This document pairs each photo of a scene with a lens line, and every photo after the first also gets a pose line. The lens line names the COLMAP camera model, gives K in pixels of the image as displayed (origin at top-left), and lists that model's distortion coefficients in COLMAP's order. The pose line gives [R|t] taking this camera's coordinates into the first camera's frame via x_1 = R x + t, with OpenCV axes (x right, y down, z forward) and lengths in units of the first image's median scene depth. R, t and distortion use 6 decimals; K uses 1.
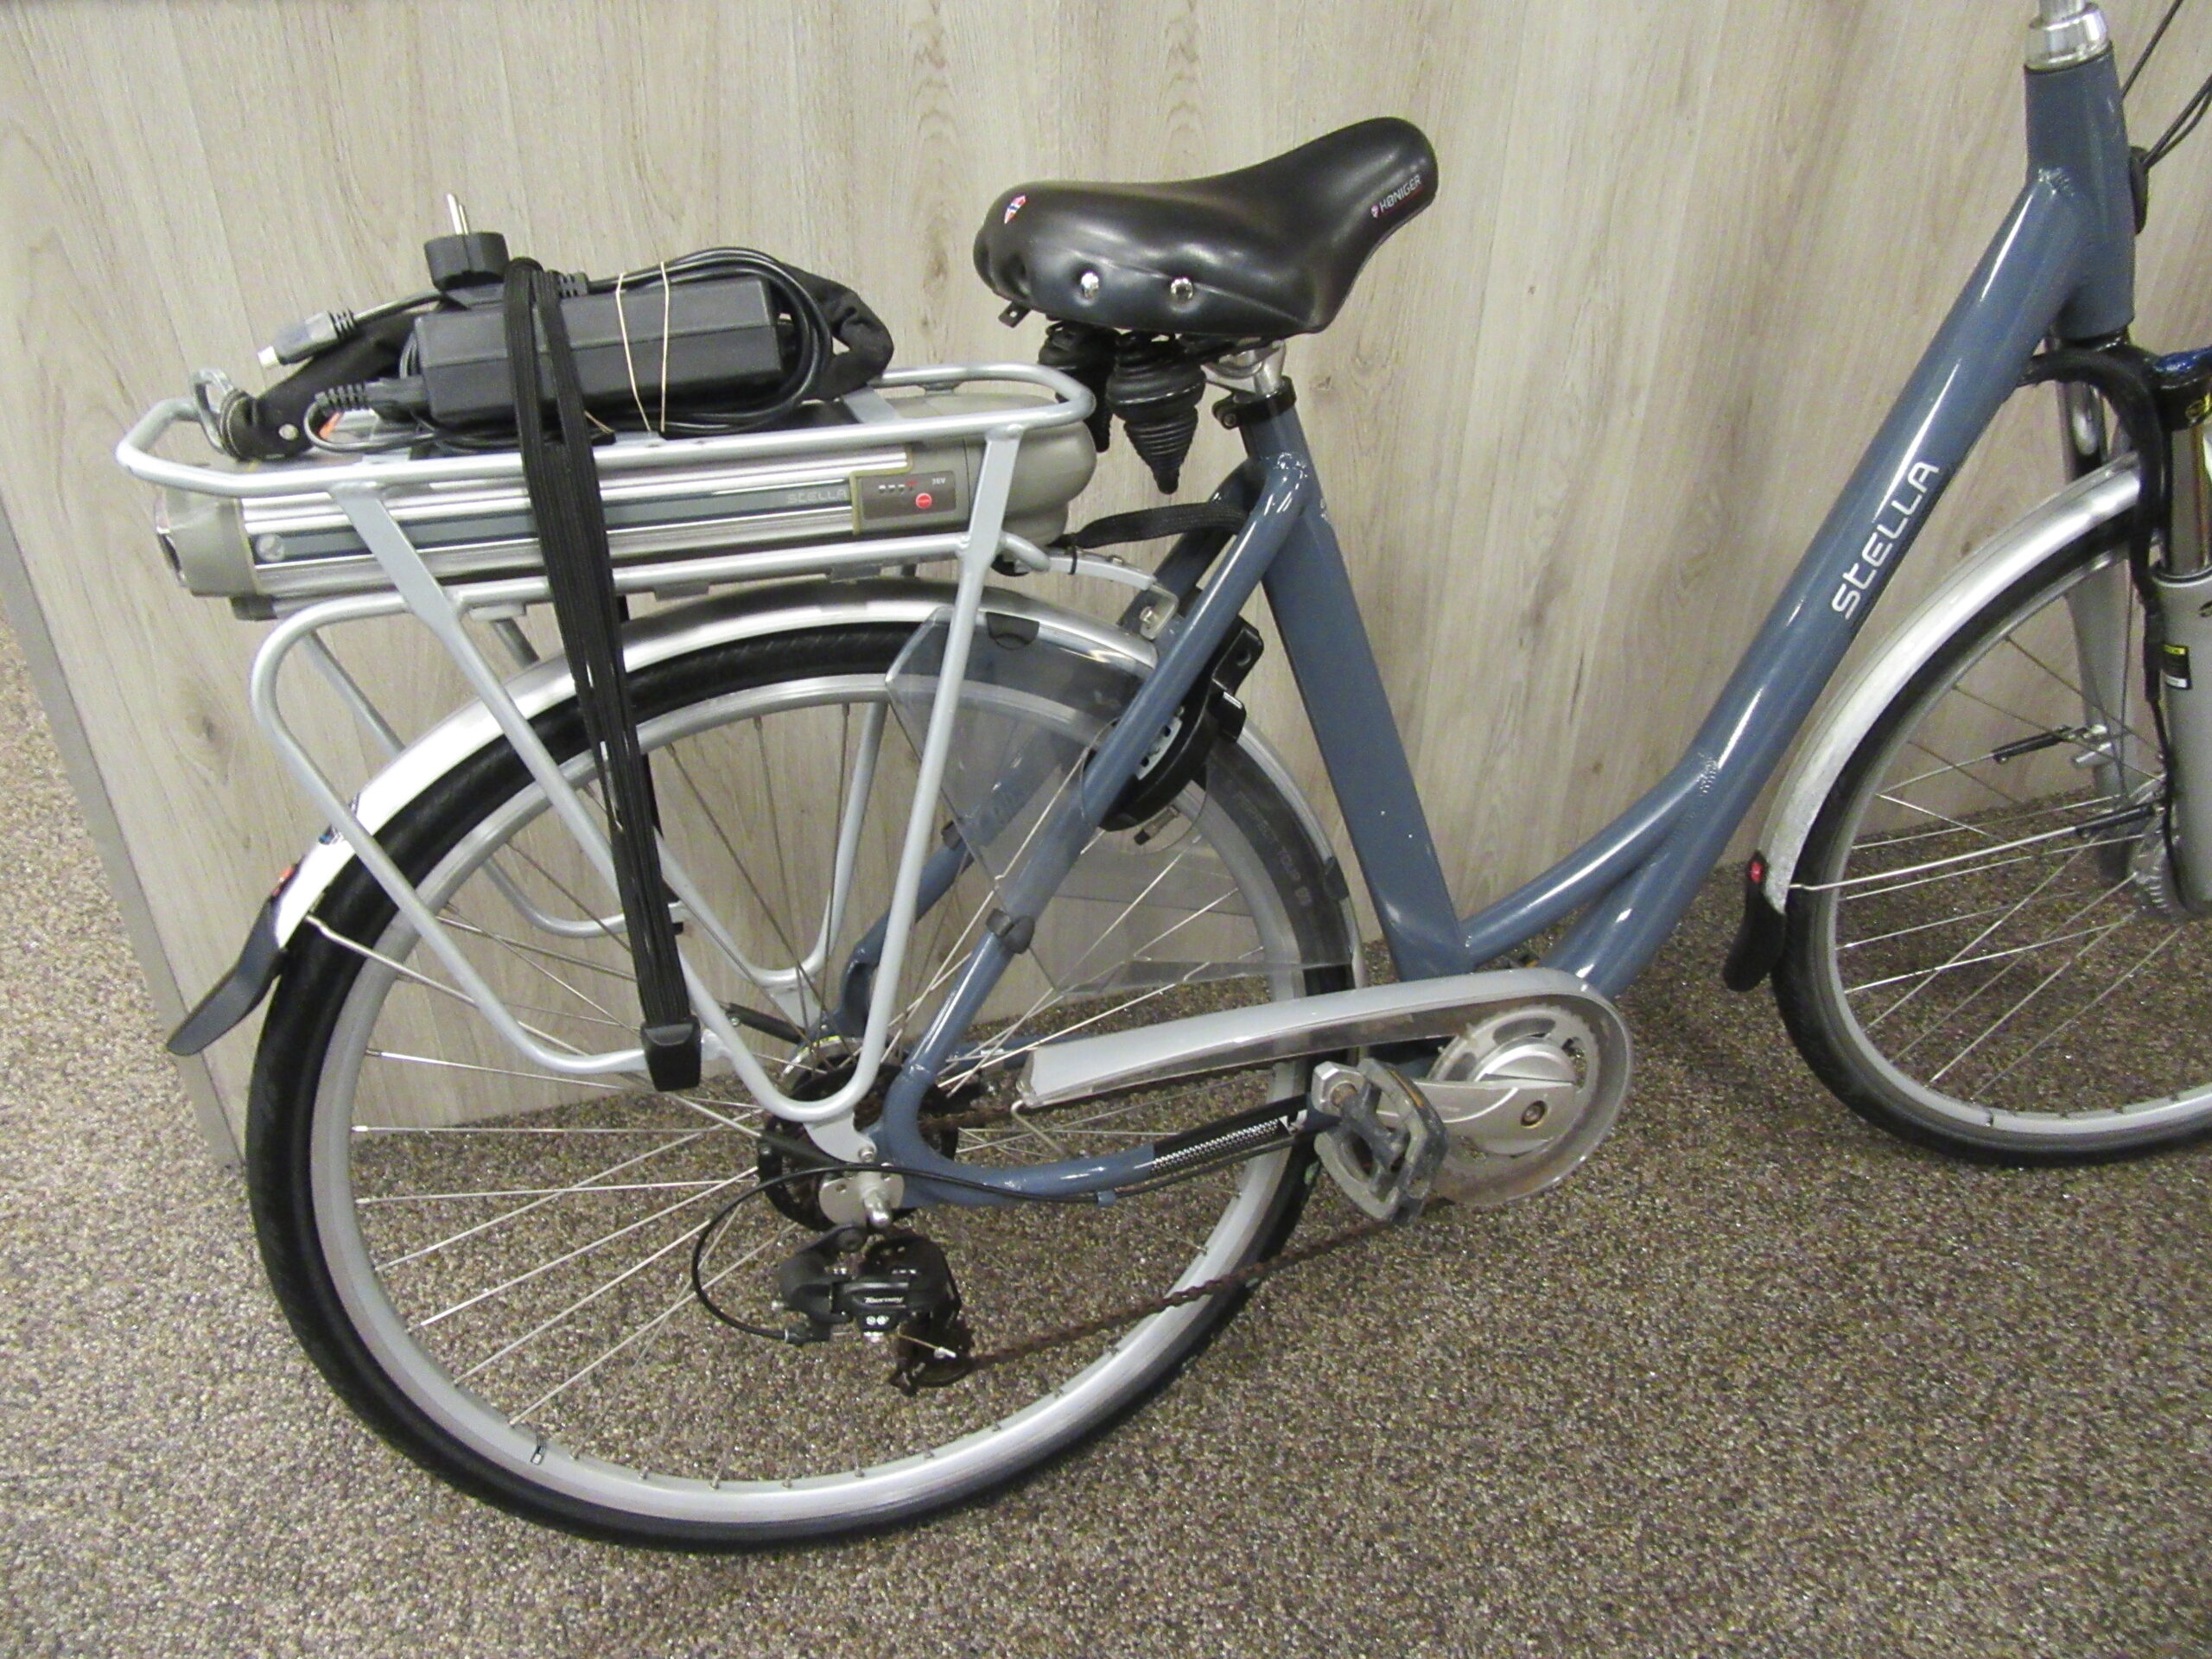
lens RADIAL K [[1638.6, 0, 1114.1], [0, 1638.6, 849.8], [0, 0, 1]] dist [0.061963, -0.099602]
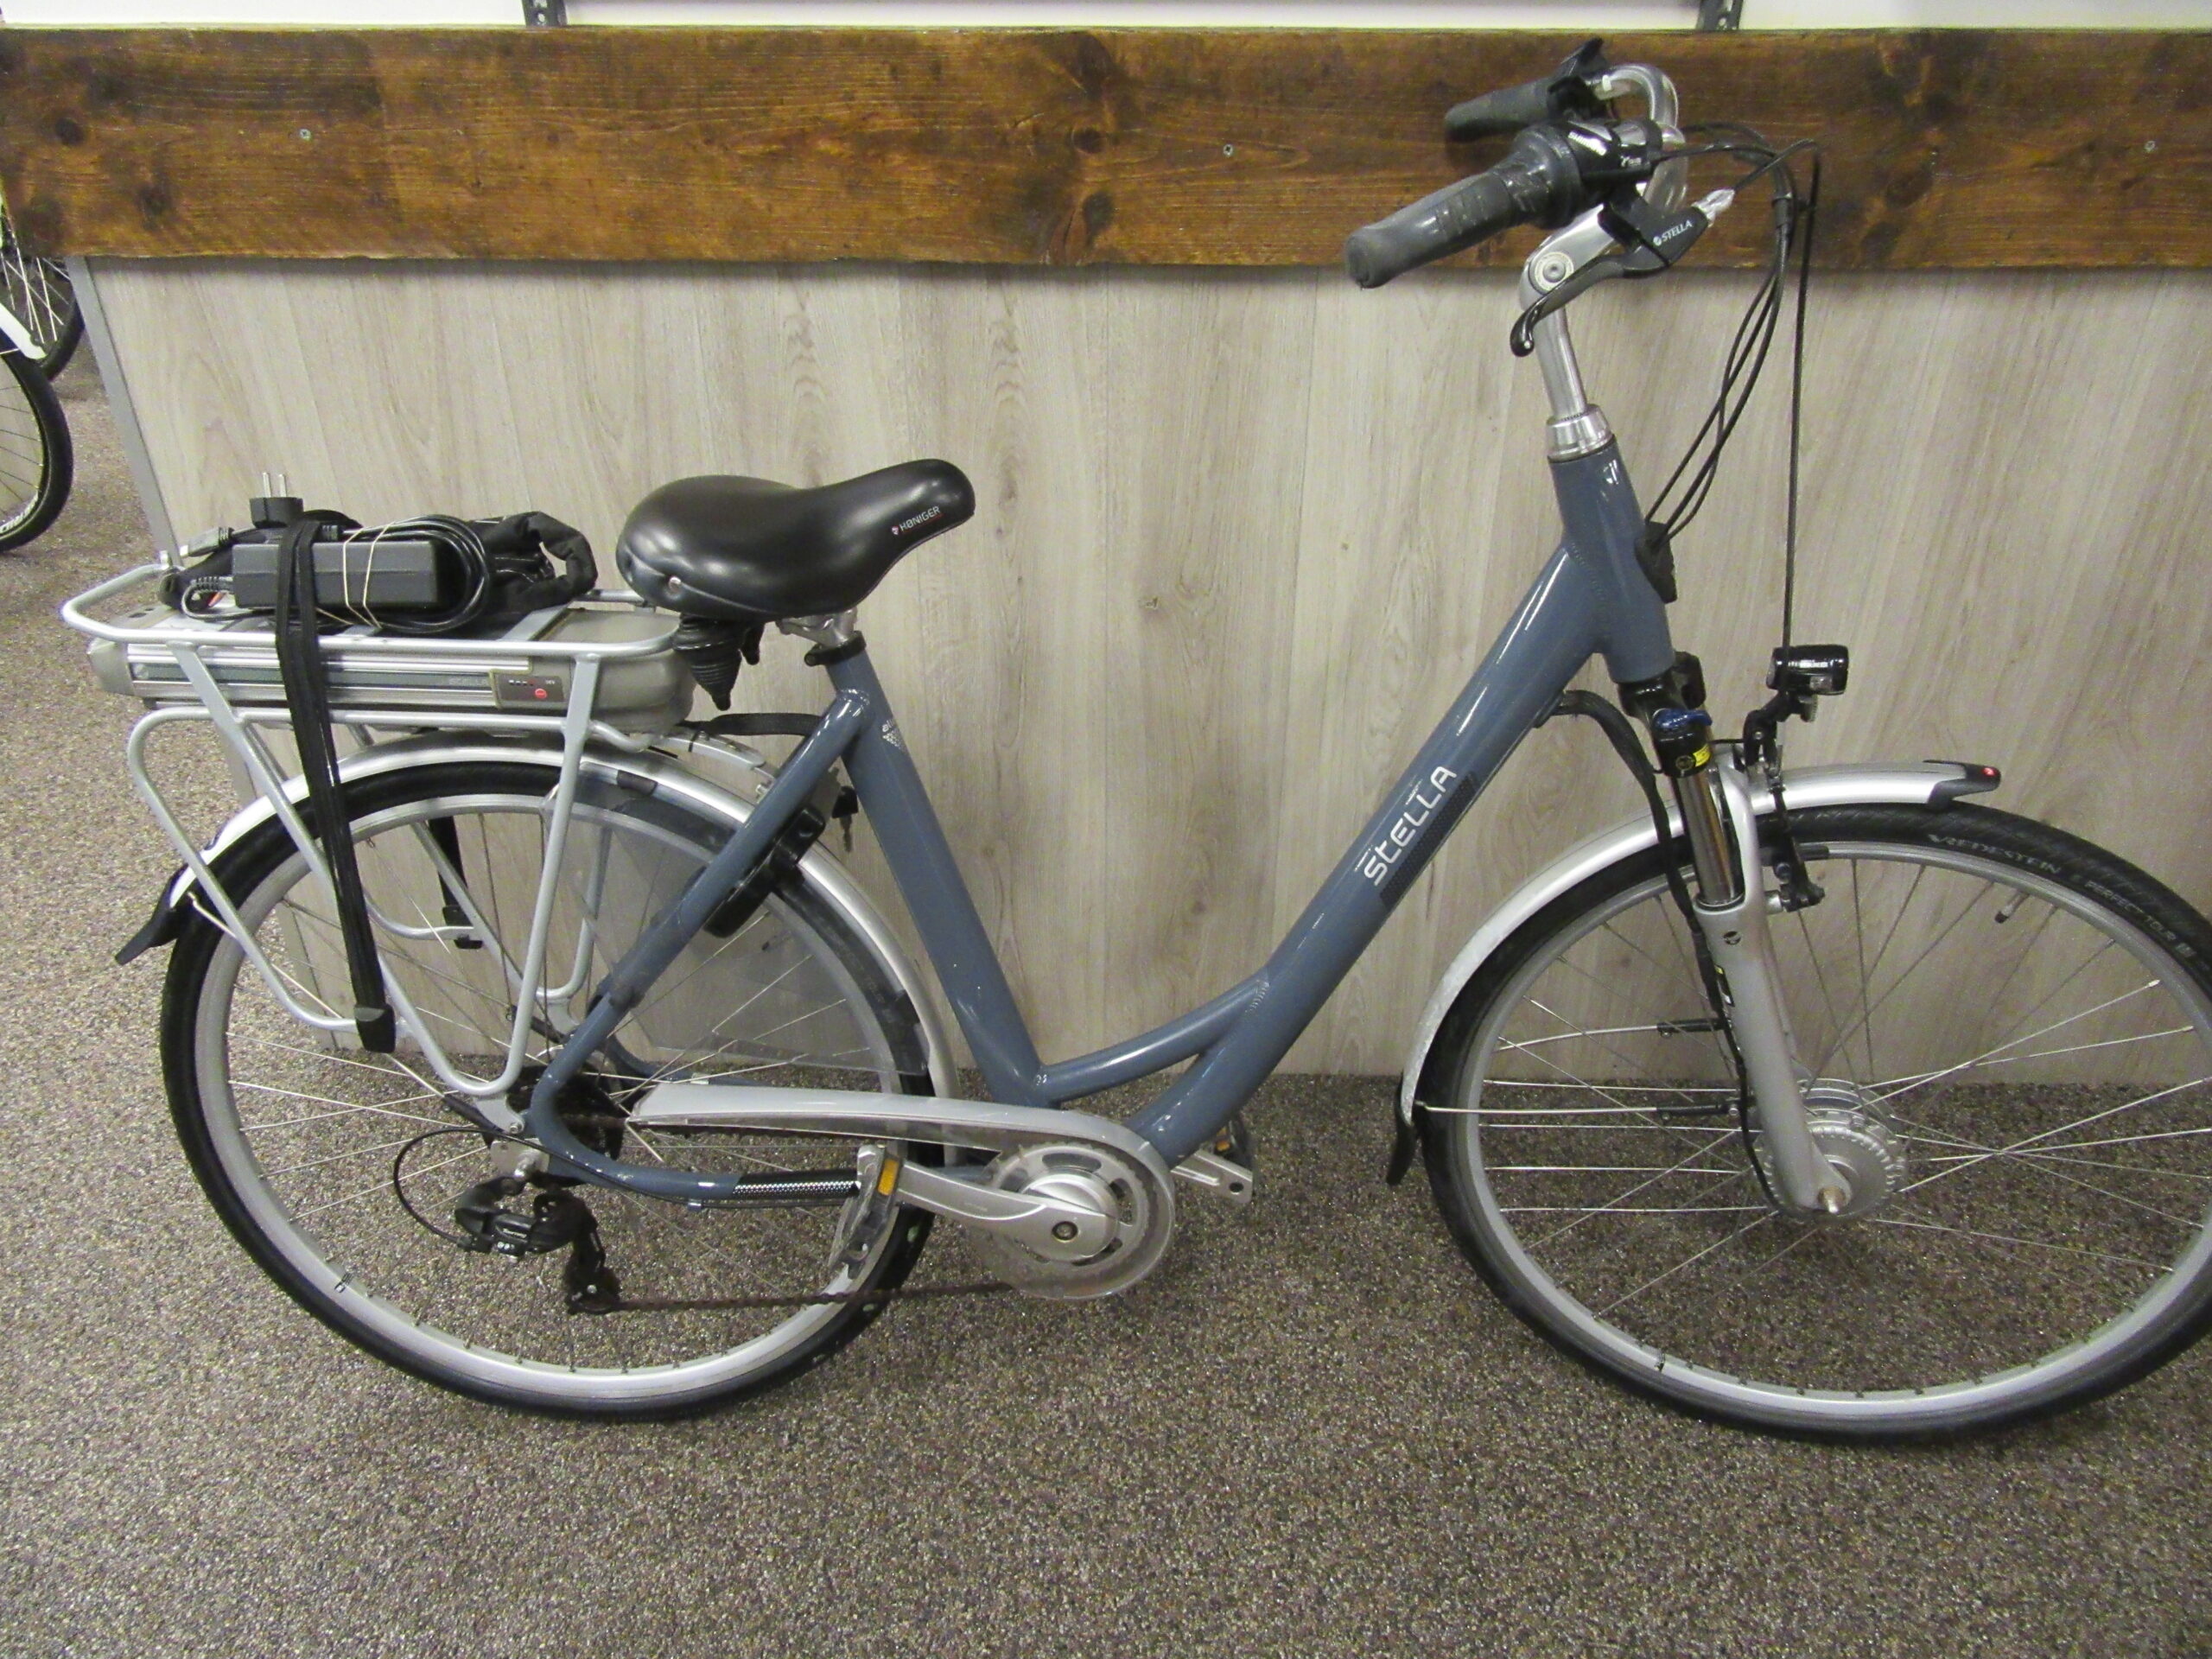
lens RADIAL K [[1654.6, 0, 1109.1], [0, 1654.6, 849.2], [0, 0, 1]] dist [0.001935, 0.008917]
pose [[0.933870, 0.184051, -0.306615, 0.607604], [-0.190535, 0.981640, 0.008926, -0.135727], [0.302629, 0.050085, 0.951792, -0.175602]]
